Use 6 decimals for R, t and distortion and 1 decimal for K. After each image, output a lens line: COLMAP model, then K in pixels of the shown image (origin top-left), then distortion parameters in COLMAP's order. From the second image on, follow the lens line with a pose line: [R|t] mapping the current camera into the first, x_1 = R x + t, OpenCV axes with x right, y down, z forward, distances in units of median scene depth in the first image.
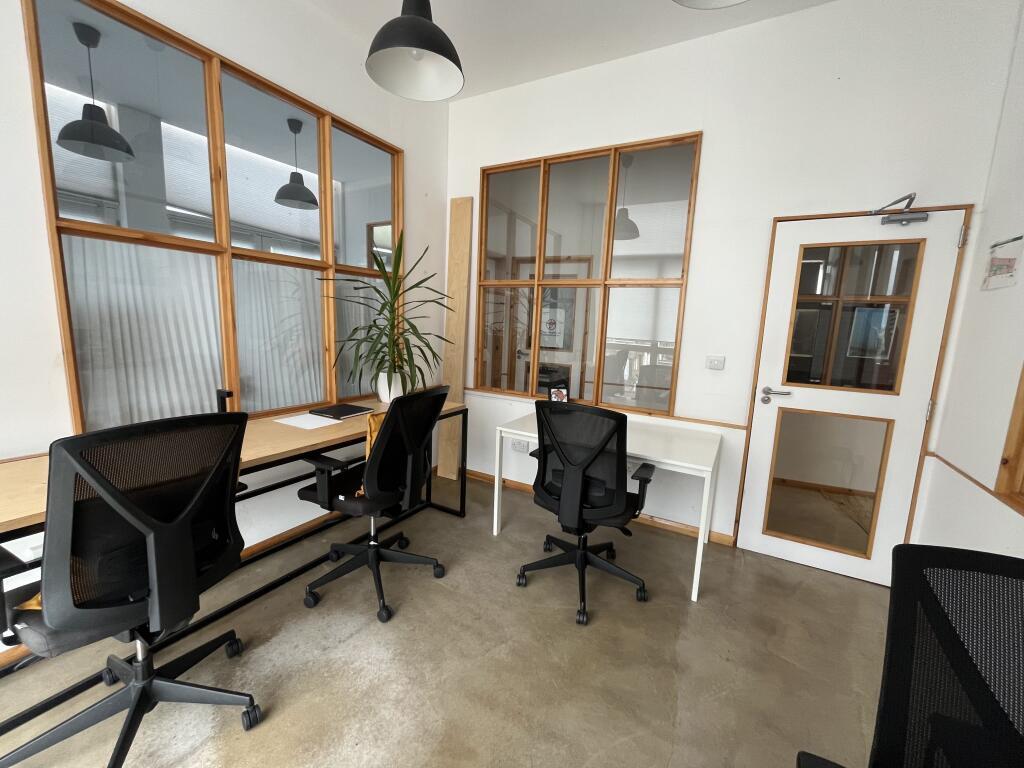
lens RADIAL K [[414.0, 0, 513.0], [0, 414.0, 385.2], [0, 0, 1]] dist [-0.001215, 0.000068]
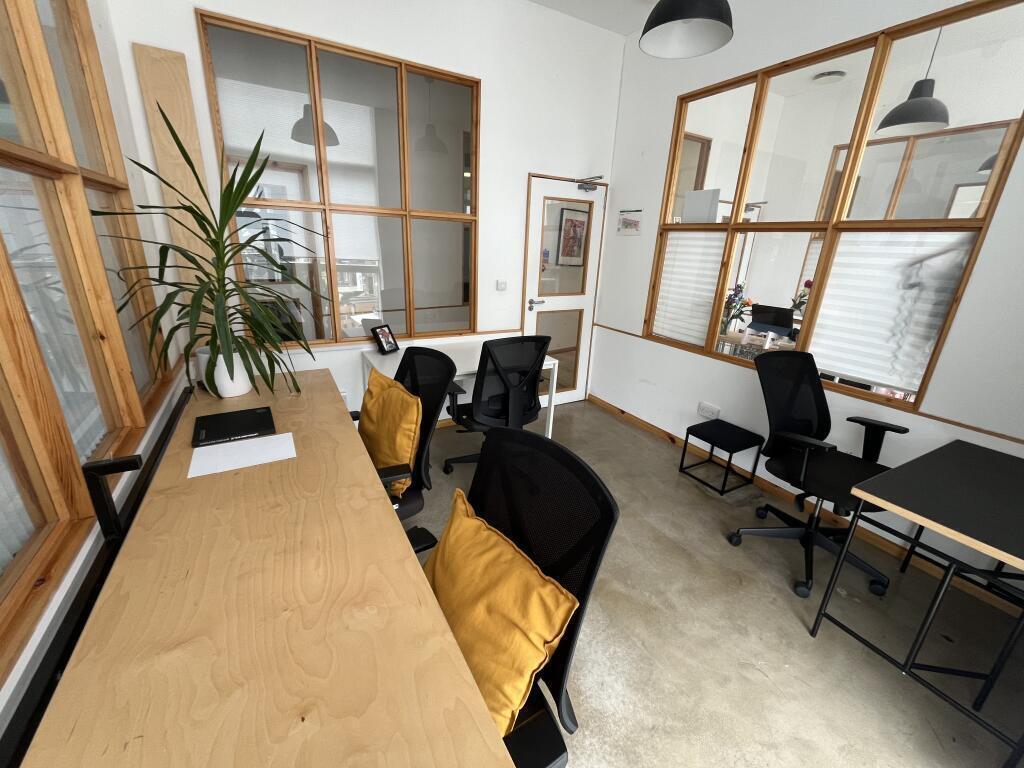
lens RADIAL K [[414.0, 0, 511.0], [0, 414.0, 381.2], [0, 0, 1]] dist [-0.001215, 0.000068]
pose [[0.514606, -0.292450, 0.806011, -0.676483], [0.113478, 0.954996, 0.274055, -0.127723], [-0.849884, -0.049566, 0.524633, 0.298235]]
